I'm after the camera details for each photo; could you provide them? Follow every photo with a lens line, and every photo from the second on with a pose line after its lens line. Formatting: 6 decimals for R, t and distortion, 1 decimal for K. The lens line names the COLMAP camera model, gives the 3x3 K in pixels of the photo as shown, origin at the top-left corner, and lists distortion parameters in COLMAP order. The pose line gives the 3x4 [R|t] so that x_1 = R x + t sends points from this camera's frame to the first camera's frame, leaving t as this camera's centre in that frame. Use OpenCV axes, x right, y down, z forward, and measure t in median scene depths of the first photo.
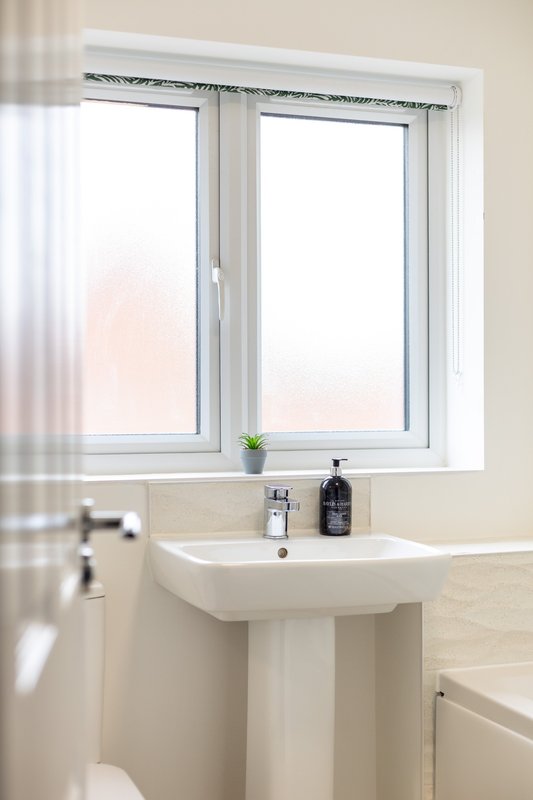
lens RADIAL K [[1157.1, 0, 266.5], [0, 1157.1, 400.0], [0, 0, 1]] dist [0.002288, -0.093967]
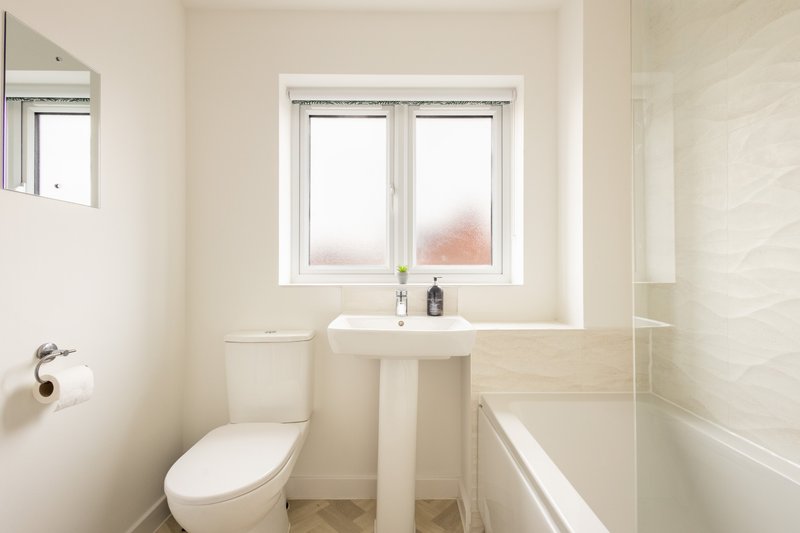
lens RADIAL K [[368.8, 0, 400.0], [0, 368.8, 266.5], [0, 0, 1]] dist [0.008555, 0.000442]
pose [[0.948810, 0.001545, -0.315842, 0.201807], [-0.001602, 0.999999, 0.000078, 0.032674], [0.315842, 0.000432, 0.948812, 0.383082]]
